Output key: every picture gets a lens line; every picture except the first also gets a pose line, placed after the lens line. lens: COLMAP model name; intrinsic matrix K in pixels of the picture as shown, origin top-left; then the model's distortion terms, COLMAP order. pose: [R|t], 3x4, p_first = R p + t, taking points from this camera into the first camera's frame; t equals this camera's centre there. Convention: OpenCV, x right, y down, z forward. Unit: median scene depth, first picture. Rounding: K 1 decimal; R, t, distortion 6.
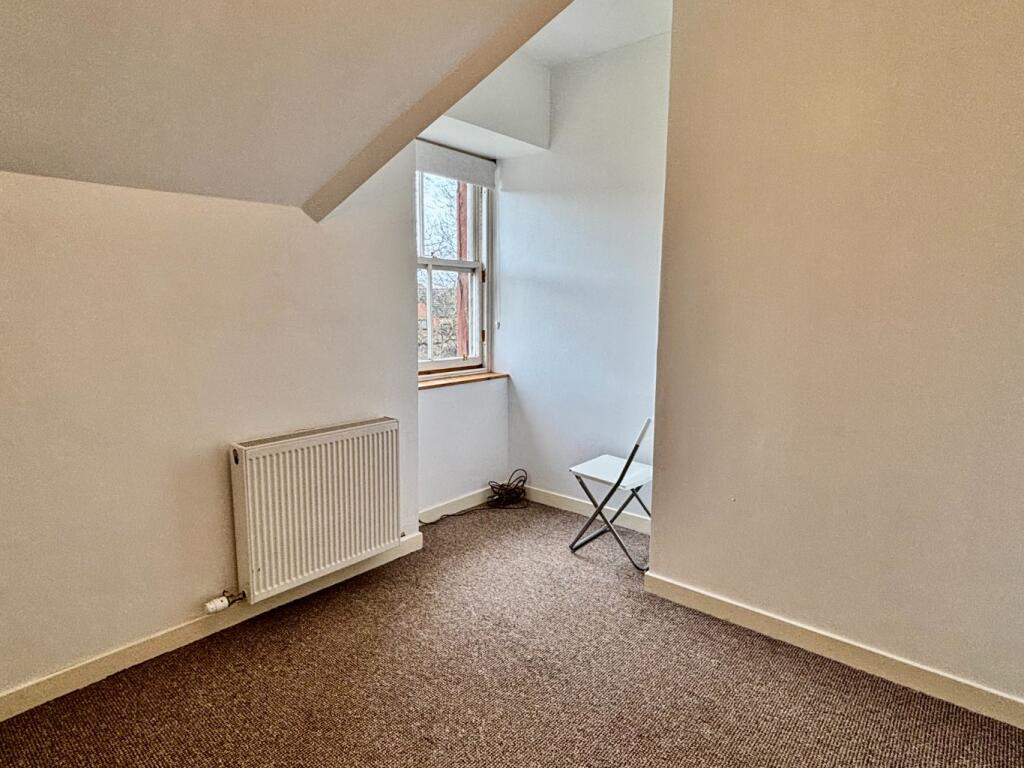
lens RADIAL K [[594.0, 0, 512.0], [0, 594.0, 384.0], [0, 0, 1]] dist [-0.001496, -0.000512]
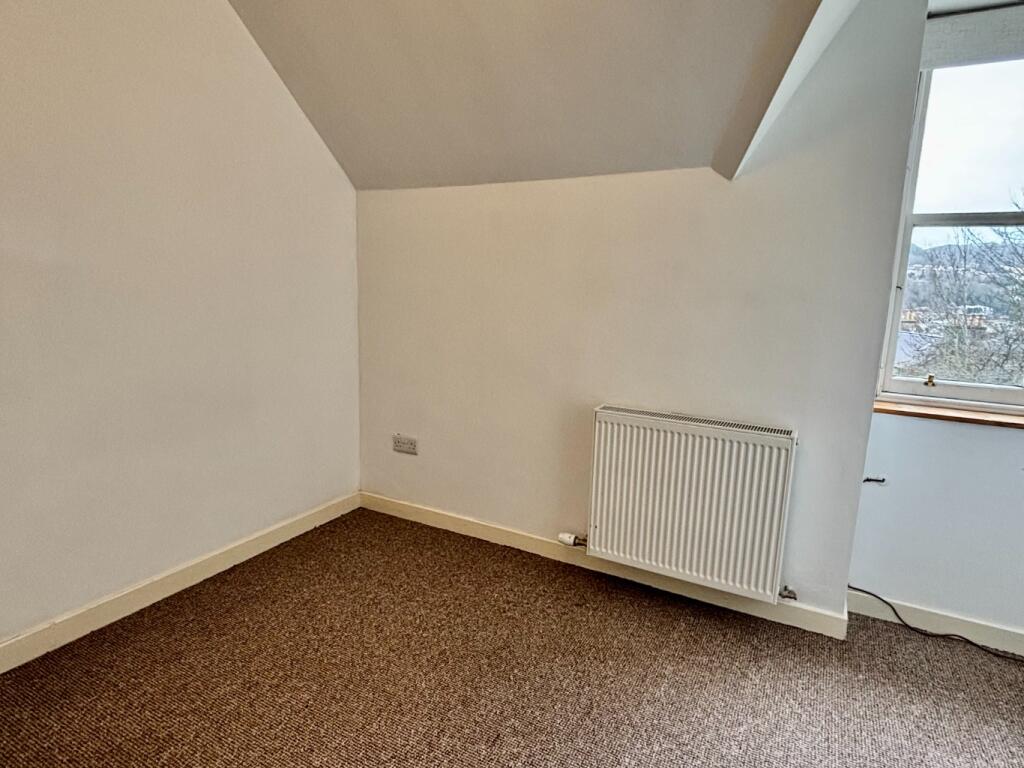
lens RADIAL K [[619.1, 0, 512.0], [0, 619.1, 384.0], [0, 0, 1]] dist [0.000239, 0.000683]
pose [[0.177386, 0.174034, -0.968631, 0.539557], [-0.165238, 0.975534, 0.145015, -0.066449], [0.970170, 0.134331, 0.201803, 0.571826]]
